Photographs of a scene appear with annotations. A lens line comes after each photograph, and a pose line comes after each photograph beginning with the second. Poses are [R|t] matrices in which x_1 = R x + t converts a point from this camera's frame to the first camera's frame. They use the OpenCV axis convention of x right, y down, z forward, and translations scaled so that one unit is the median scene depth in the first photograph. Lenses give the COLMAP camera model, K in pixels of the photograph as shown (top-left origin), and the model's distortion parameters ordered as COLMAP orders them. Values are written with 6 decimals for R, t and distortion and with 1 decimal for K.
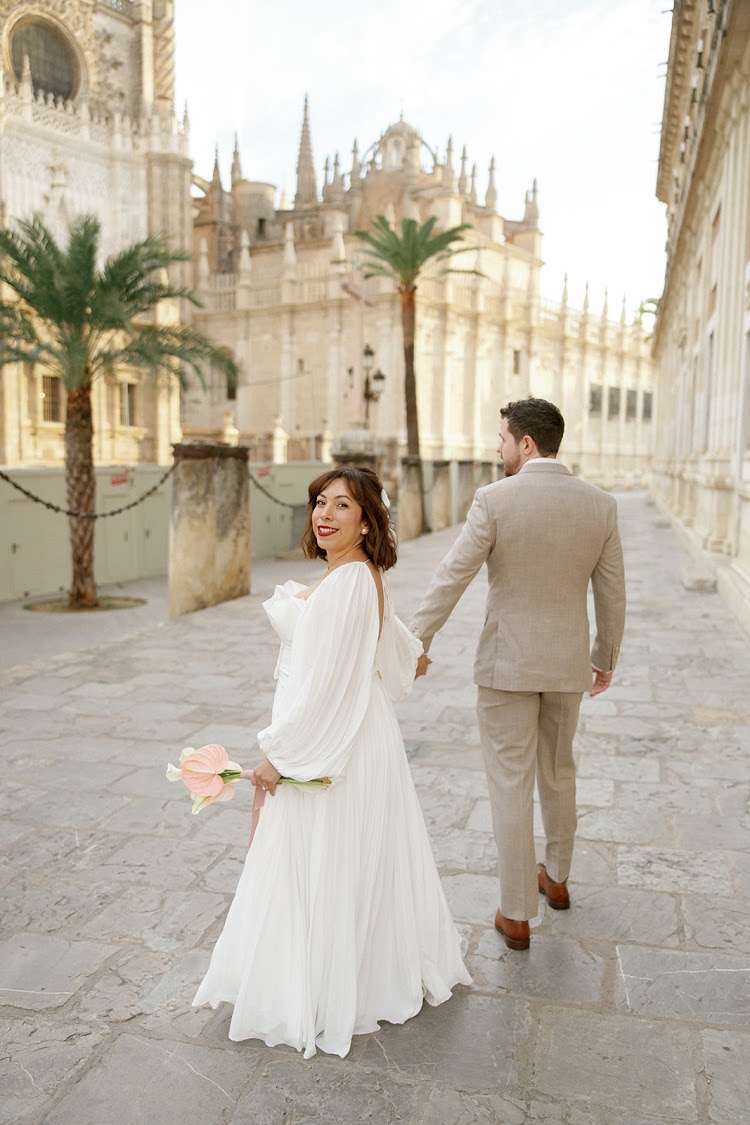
lens RADIAL K [[889.7, 0, 369.5], [0, 889.7, 562.9], [0, 0, 1]] dist [0.014920, 0.009942]
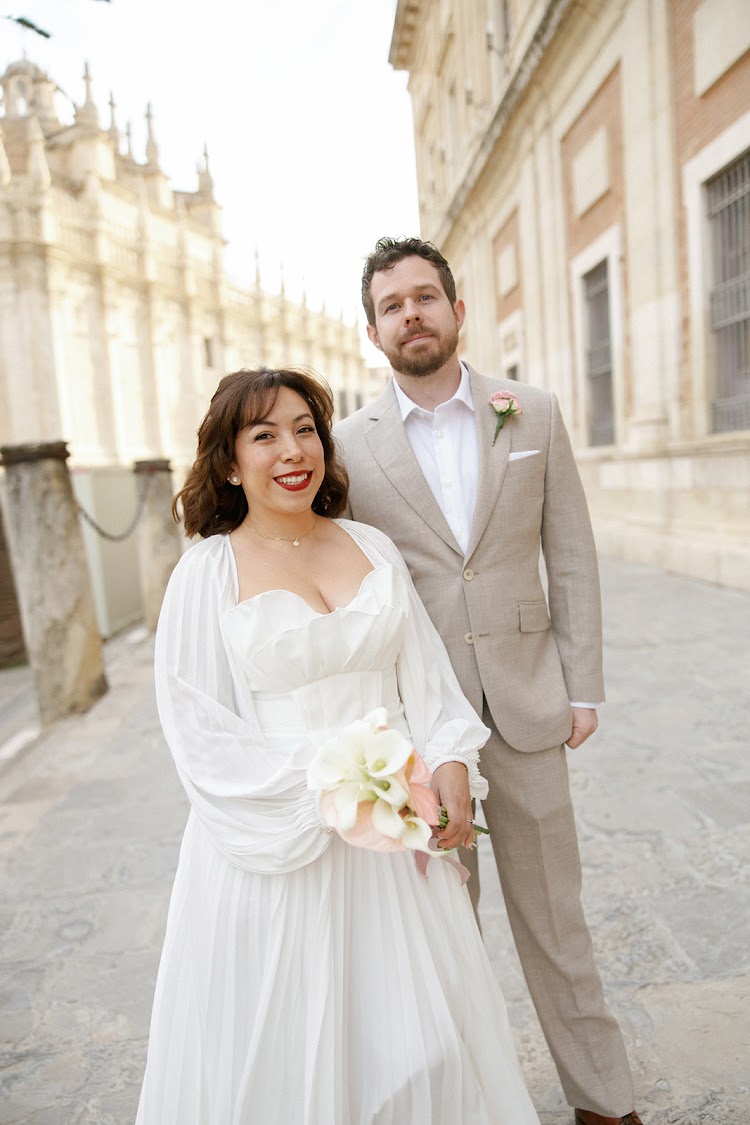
lens RADIAL K [[889.7, 0, 369.5], [0, 889.7, 562.9], [0, 0, 1]] dist [0.014920, 0.009942]
pose [[0.943248, -0.103757, 0.315463, 0.032026], [0.111521, 0.993740, -0.006609, -0.020822], [-0.312803, 0.041414, 0.948915, 0.215381]]
